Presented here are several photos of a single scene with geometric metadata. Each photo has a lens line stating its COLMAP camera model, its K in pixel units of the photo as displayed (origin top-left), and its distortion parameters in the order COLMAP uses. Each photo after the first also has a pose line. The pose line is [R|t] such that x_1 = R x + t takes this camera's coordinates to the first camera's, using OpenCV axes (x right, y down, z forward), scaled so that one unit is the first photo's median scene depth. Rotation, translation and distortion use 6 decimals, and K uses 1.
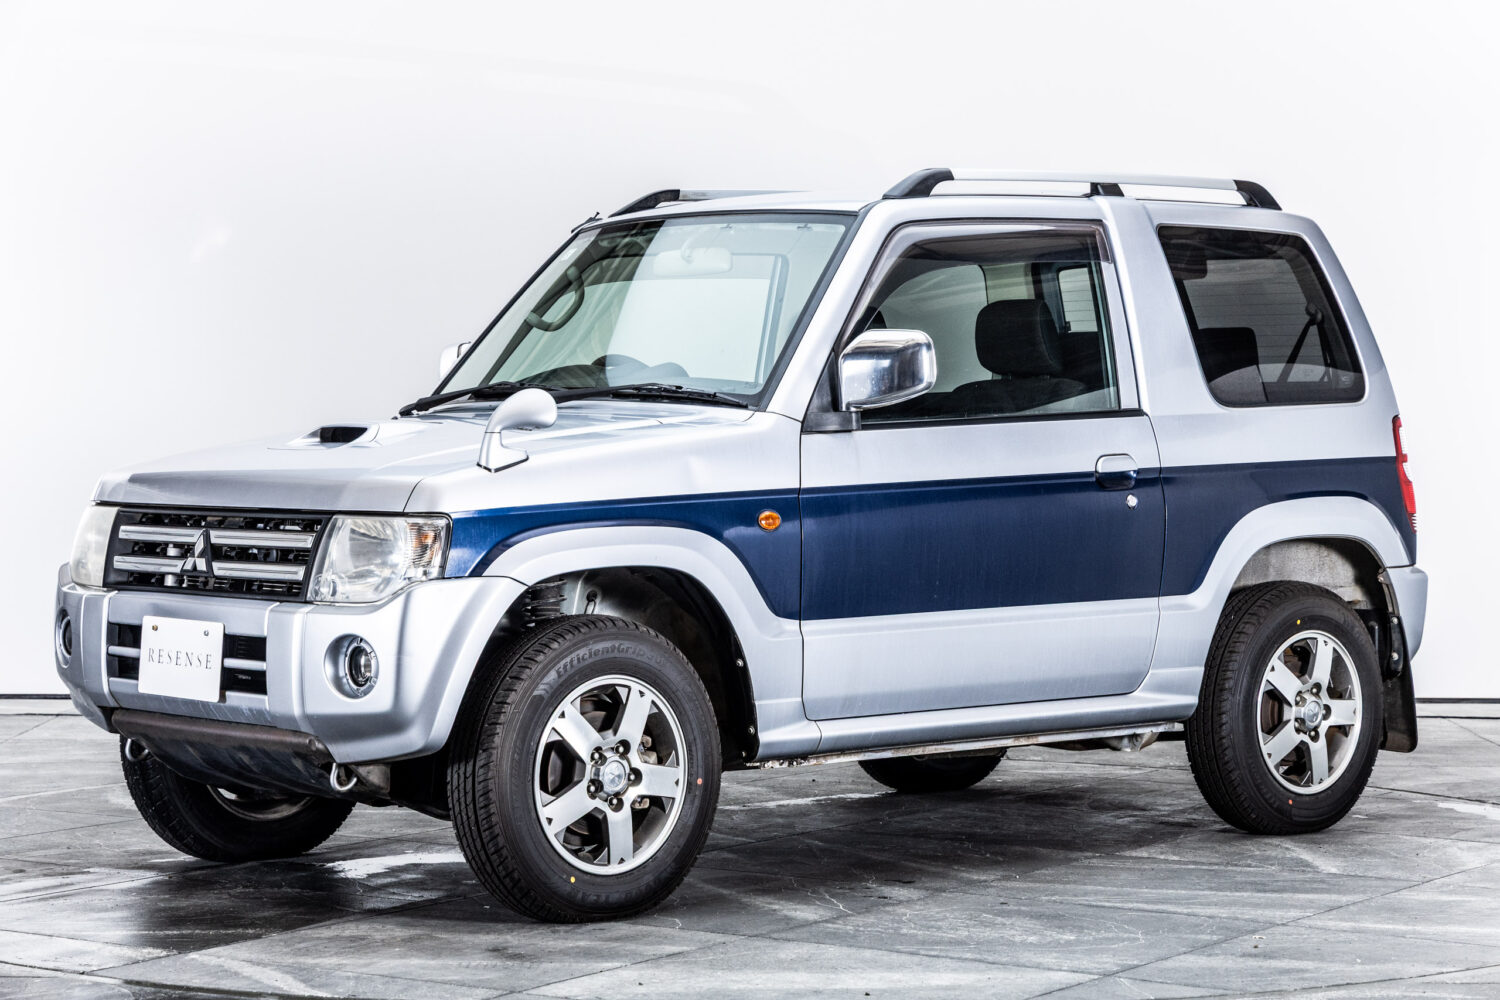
lens RADIAL K [[3443.5, 0, 750.0], [0, 3443.5, 500.0], [0, 0, 1]] dist [0.094087, 0.166293]
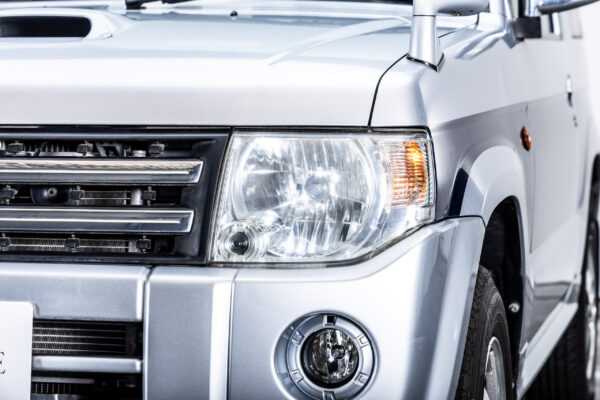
lens RADIAL K [[1793.1, 0, 300.0], [0, 1793.1, 200.0], [0, 0, 1]] dist [0.028890, 0.513497]
pose [[0.816627, -0.028544, 0.576459, -0.302363], [0.013191, 0.999438, 0.030802, 0.006945], [-0.577014, -0.017550, 0.816545, 0.693086]]
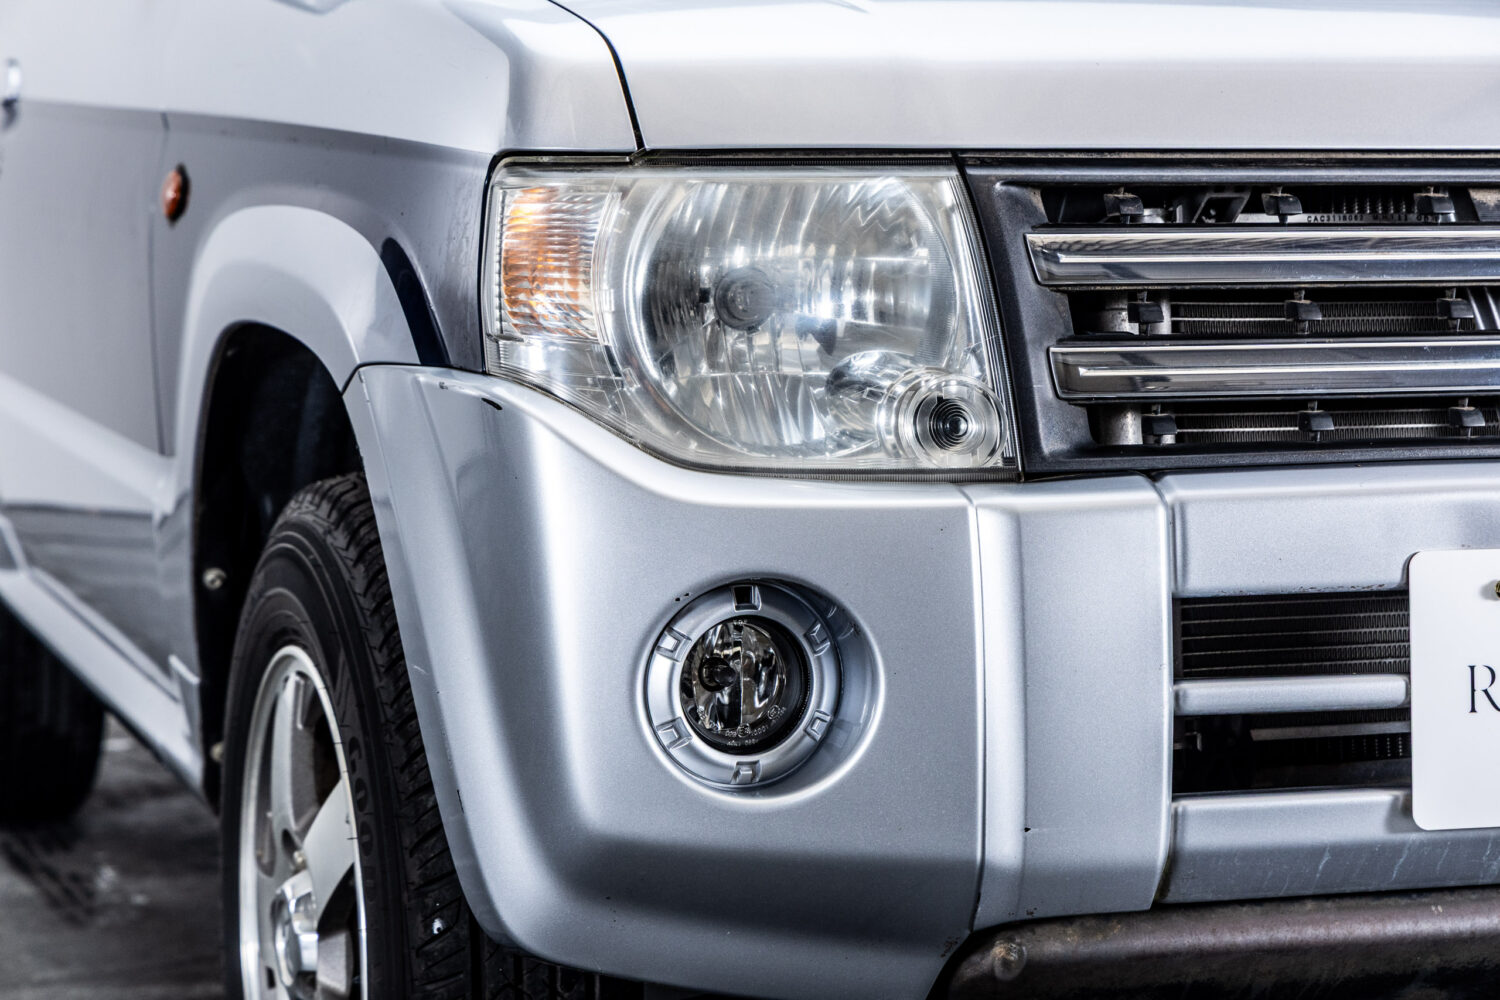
lens RADIAL K [[4237.5, 0, 750.0], [0, 4237.5, 500.0], [0, 0, 1]] dist [-0.179071, -0.864721]
pose [[0.388106, -0.085676, 0.917624, -0.517592], [0.023018, 0.996260, 0.083283, 0.000172], [-0.921327, -0.011201, 0.388626, 0.943779]]
